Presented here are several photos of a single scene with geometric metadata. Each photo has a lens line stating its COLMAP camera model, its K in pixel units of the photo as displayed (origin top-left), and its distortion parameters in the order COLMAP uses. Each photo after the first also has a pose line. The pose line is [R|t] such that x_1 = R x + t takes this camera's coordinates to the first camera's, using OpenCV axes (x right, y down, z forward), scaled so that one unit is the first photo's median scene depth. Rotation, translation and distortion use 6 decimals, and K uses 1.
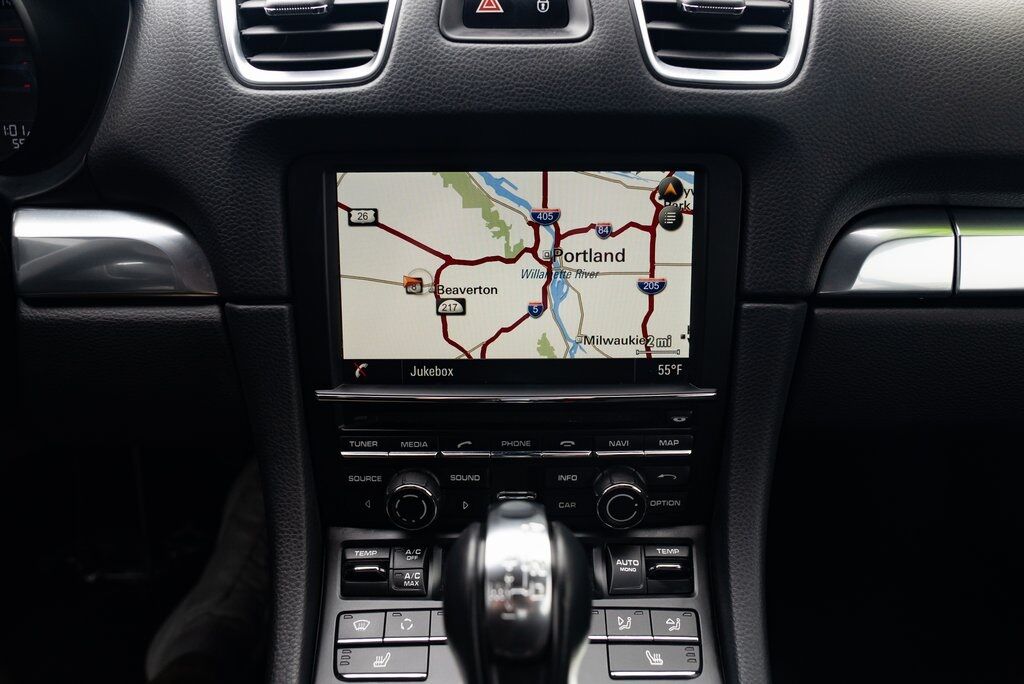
lens RADIAL K [[702.1, 0, 512.9], [0, 702.1, 343.3], [0, 0, 1]] dist [-0.040714, 0.027836]
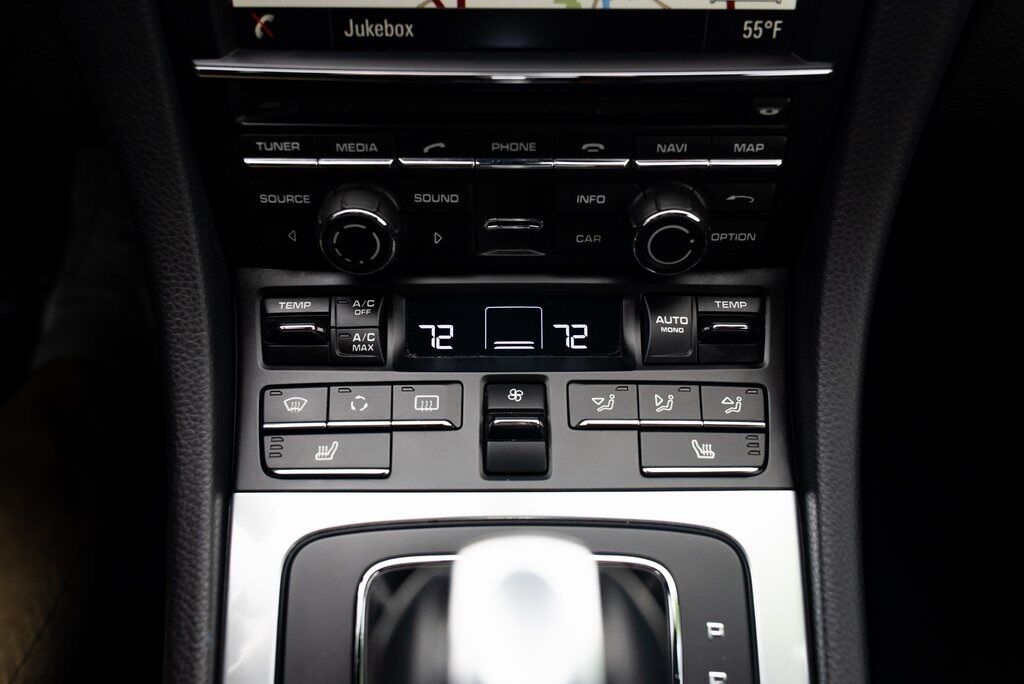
lens RADIAL K [[900.5, 0, 514.6], [0, 900.5, 342.6], [0, 0, 1]] dist [-0.019961, 0.004988]
pose [[0.999784, 0.001317, 0.020762, -0.012006], [-0.008909, 0.928951, 0.370097, 0.003015], [-0.018799, -0.370202, 0.928761, 0.161608]]
